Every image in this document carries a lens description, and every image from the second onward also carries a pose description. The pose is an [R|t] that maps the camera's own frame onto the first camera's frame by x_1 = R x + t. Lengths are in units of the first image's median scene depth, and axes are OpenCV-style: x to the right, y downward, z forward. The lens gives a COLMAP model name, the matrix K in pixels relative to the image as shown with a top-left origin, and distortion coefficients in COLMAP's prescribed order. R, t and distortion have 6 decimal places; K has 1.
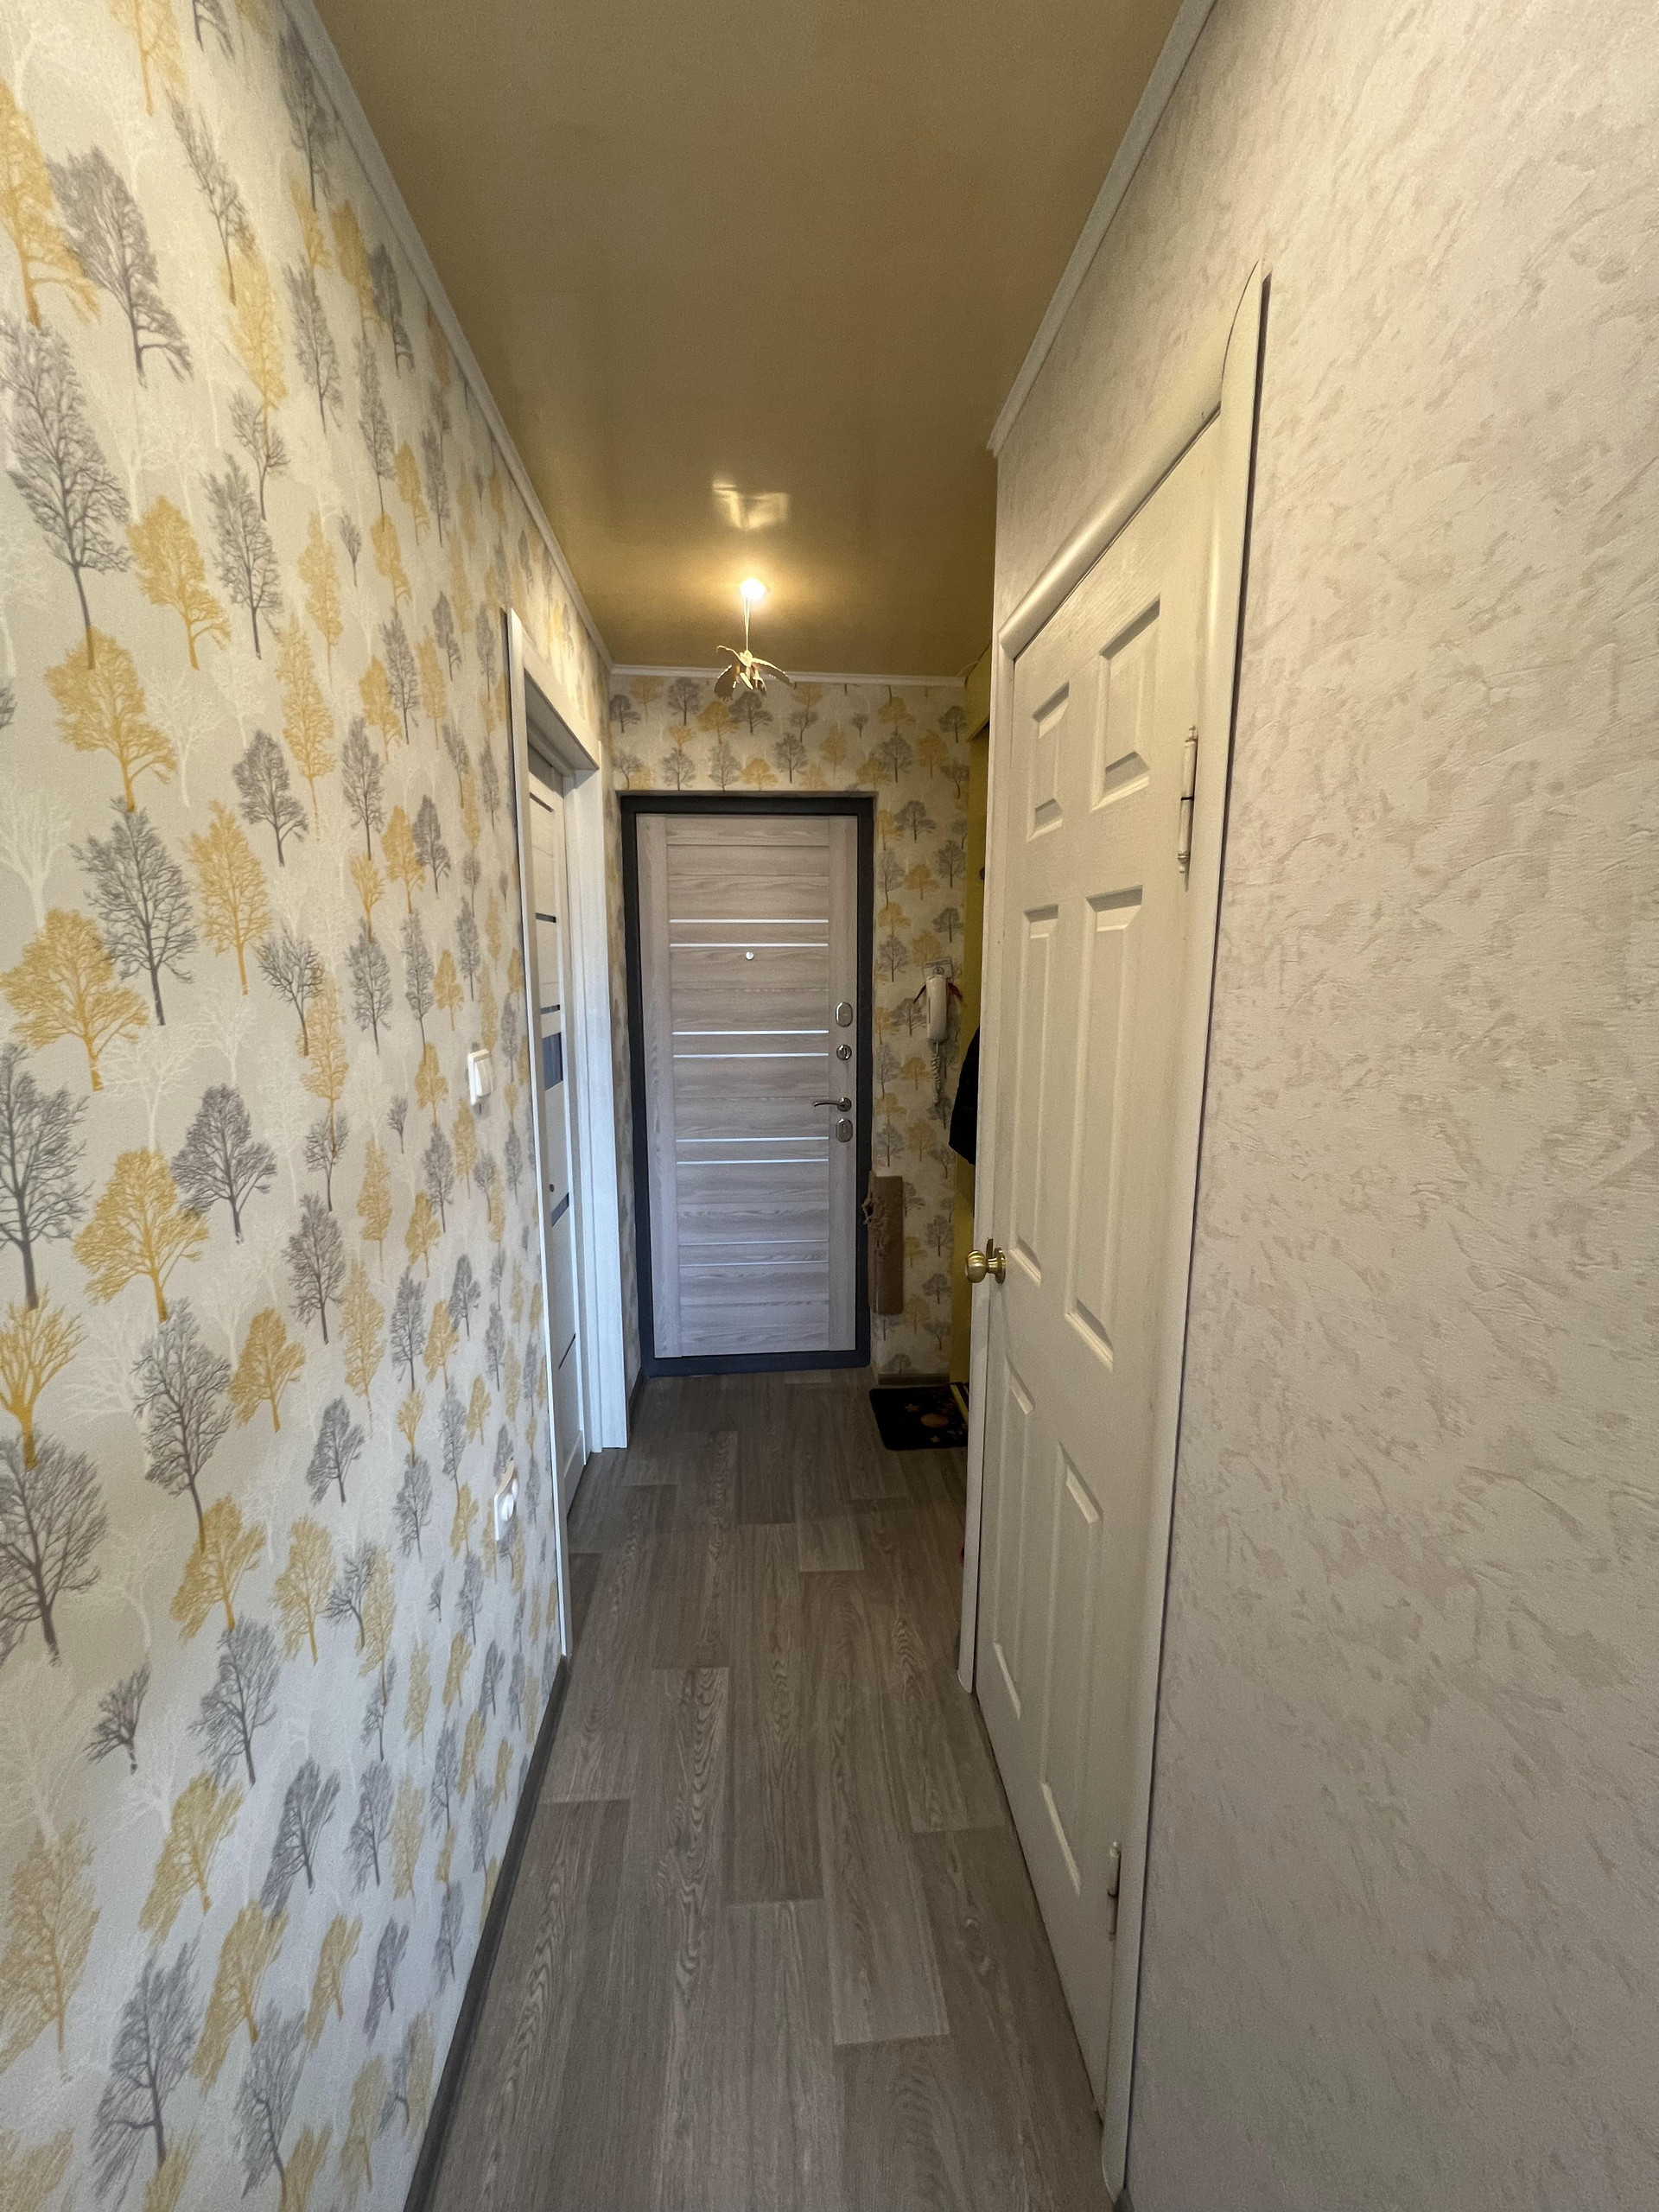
lens RADIAL K [[882.1, 0, 823.4], [0, 882.1, 1109.9], [0, 0, 1]] dist [-0.002675, 0.000642]
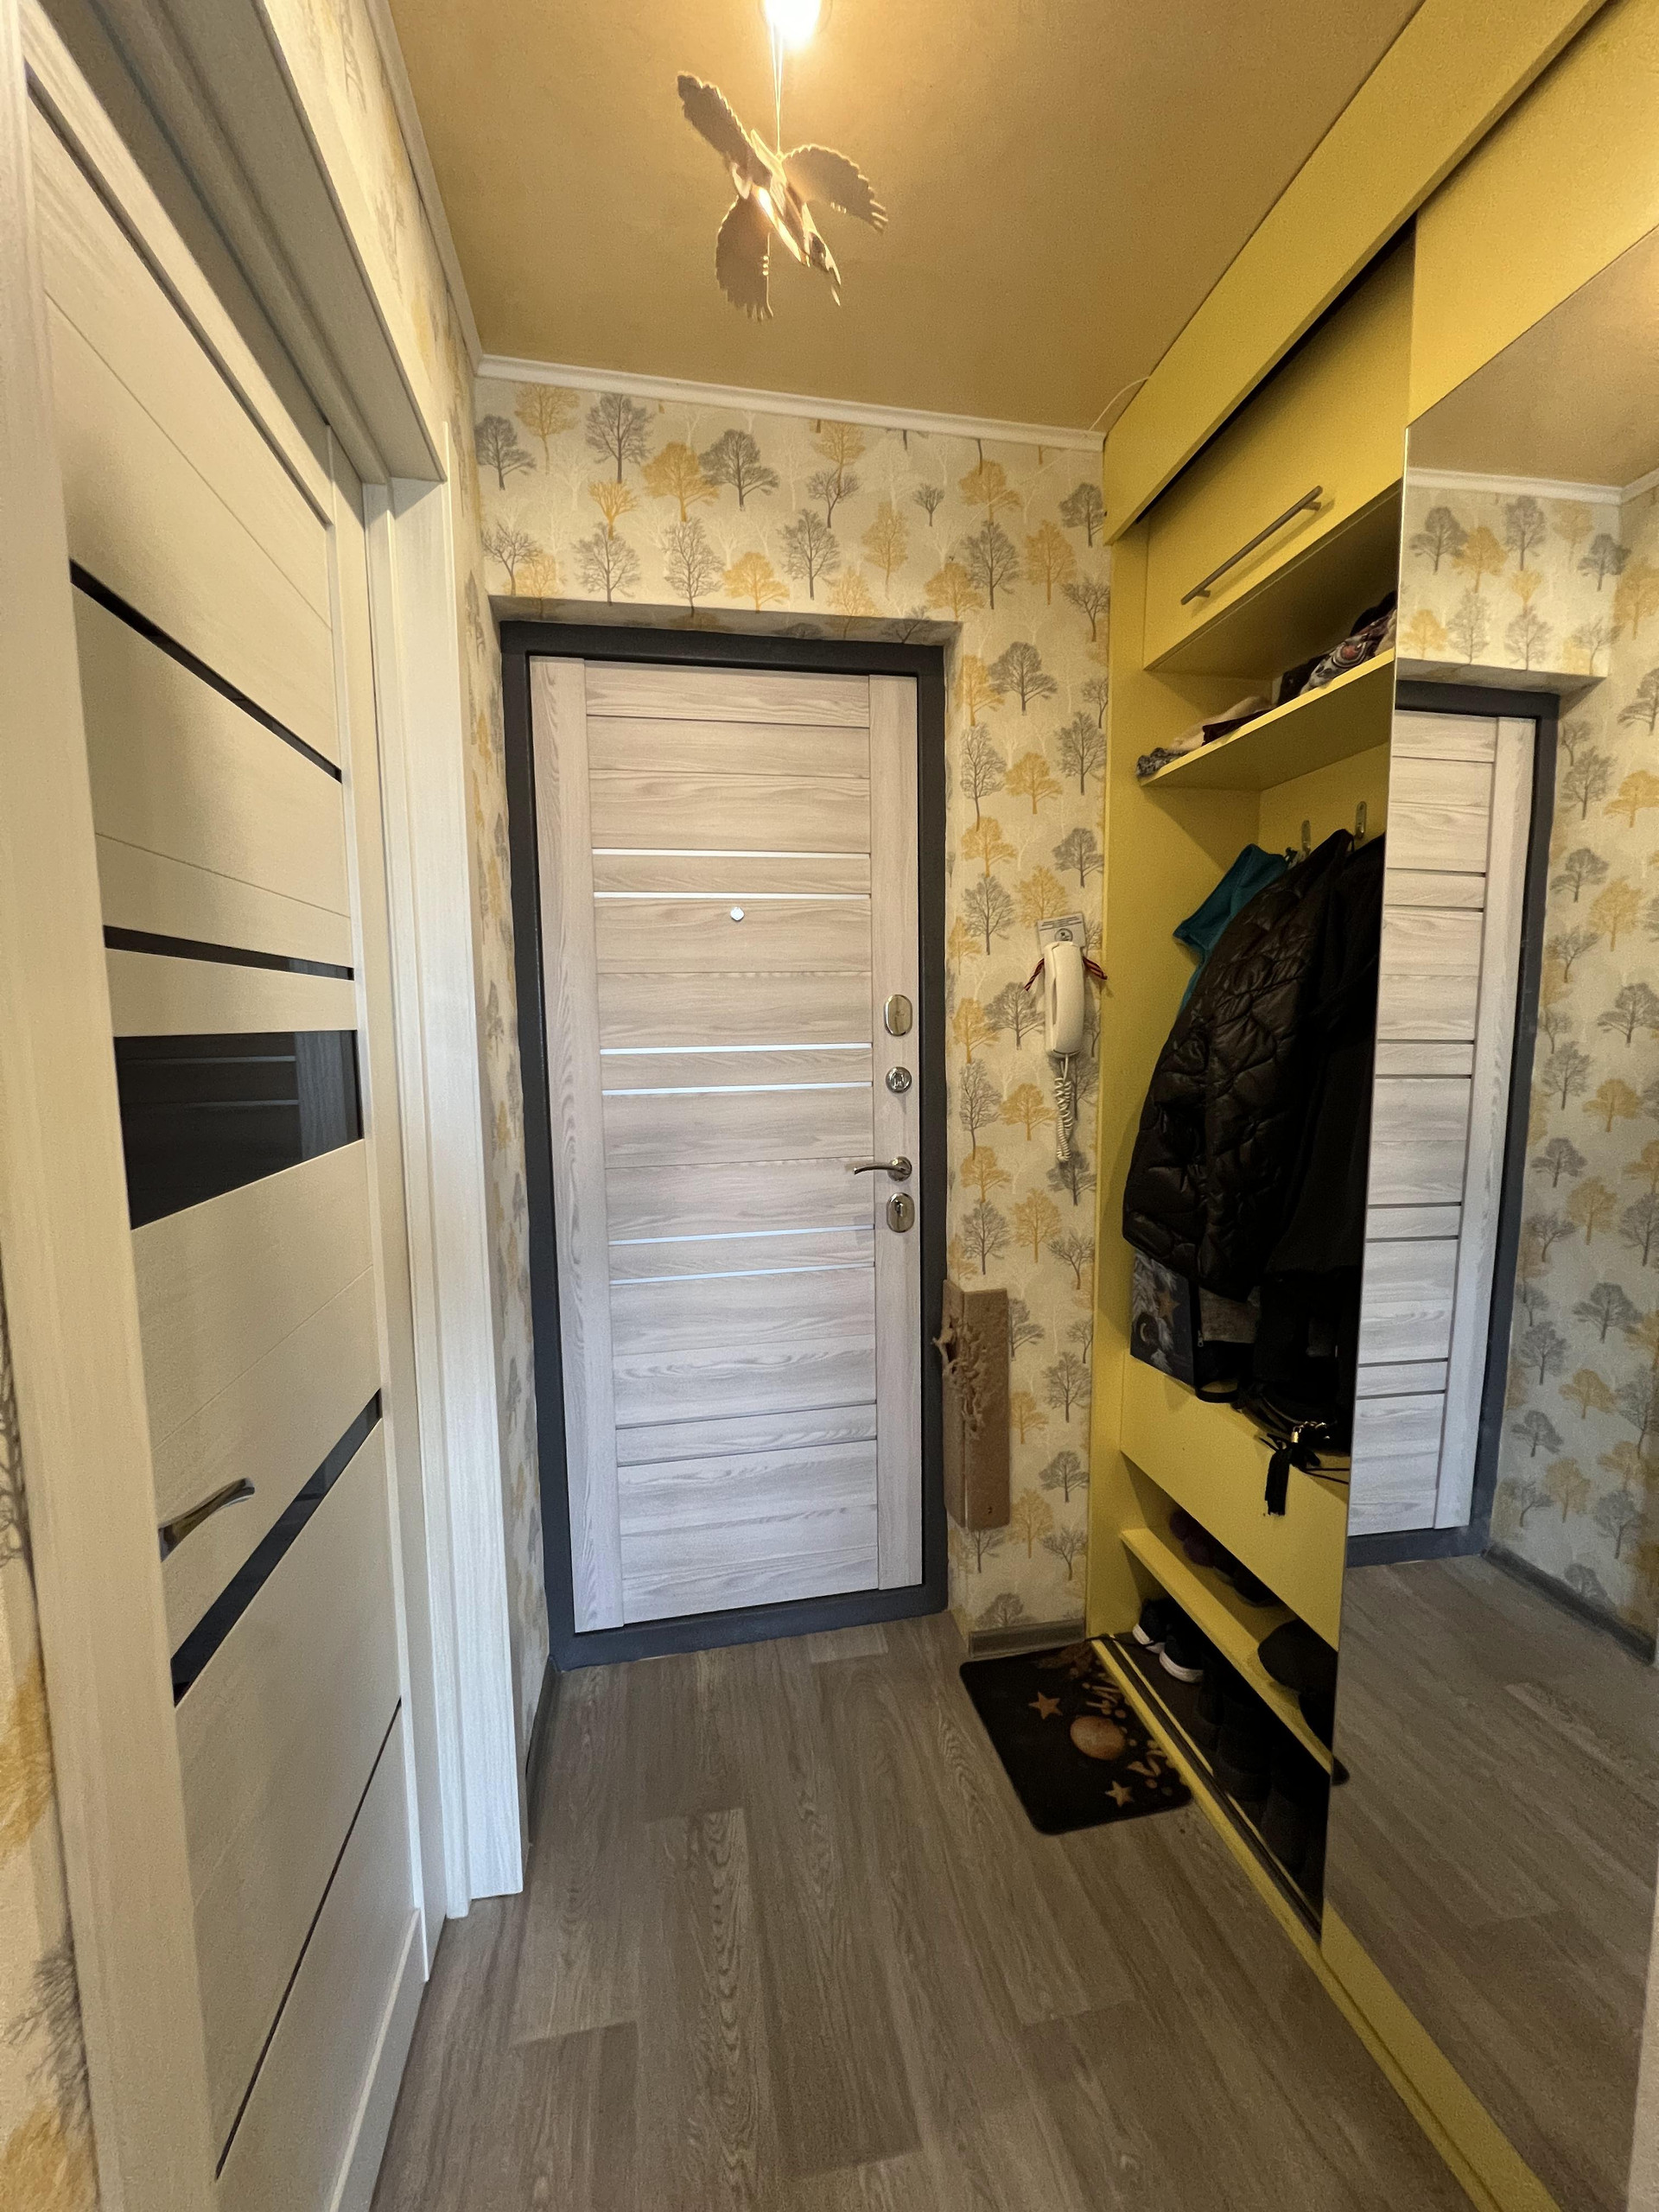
lens RADIAL K [[882.1, 0, 821.0], [0, 882.1, 1111.0], [0, 0, 1]] dist [-0.002675, 0.000642]
pose [[0.994505, -0.024267, 0.101840, -0.091907], [0.030538, 0.997702, -0.060481, -0.011105], [-0.100139, 0.063259, 0.992961, 0.441838]]
